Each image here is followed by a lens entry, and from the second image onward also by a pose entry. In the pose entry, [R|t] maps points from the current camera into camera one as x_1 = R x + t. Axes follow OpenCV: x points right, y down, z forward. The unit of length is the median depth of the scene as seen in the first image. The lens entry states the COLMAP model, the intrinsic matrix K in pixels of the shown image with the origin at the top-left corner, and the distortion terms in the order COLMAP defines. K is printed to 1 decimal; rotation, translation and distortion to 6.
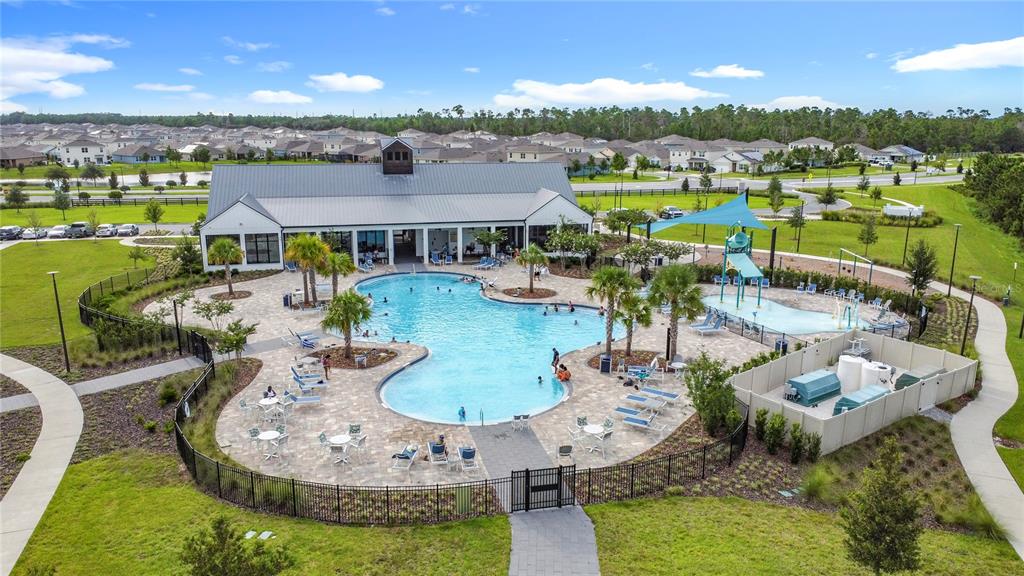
lens RADIAL K [[771.1, 0, 512.0], [0, 771.1, 288.0], [0, 0, 1]] dist [-0.000189, 0.000070]
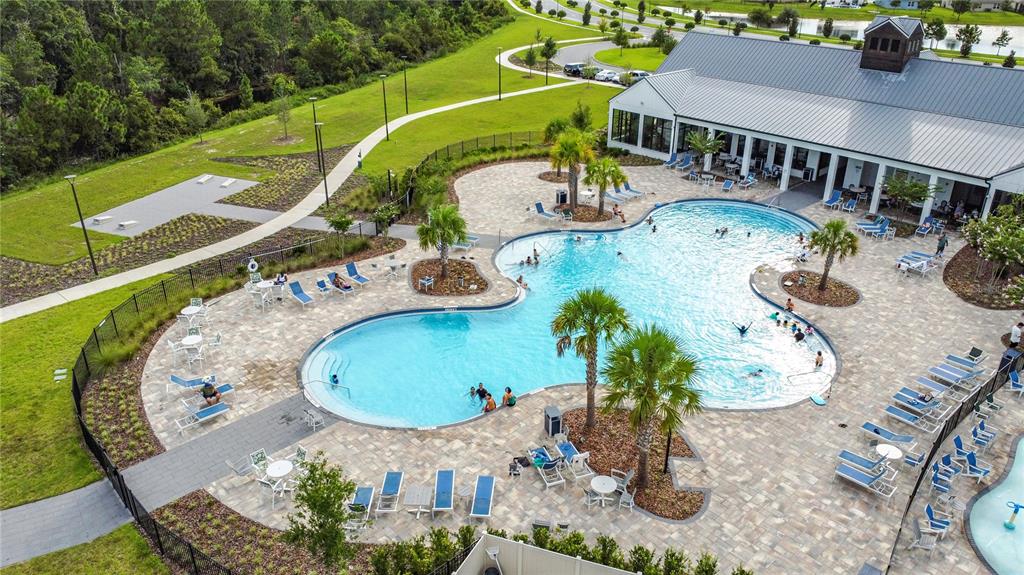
lens RADIAL K [[771.1, 0, 512.0], [0, 771.1, 287.5], [0, 0, 1]] dist [-0.000189, 0.000070]
pose [[0.500943, 0.367258, -0.783695, 0.363528], [-0.201663, 0.930109, 0.306966, -0.128270], [0.841658, 0.004270, 0.539994, 0.378389]]
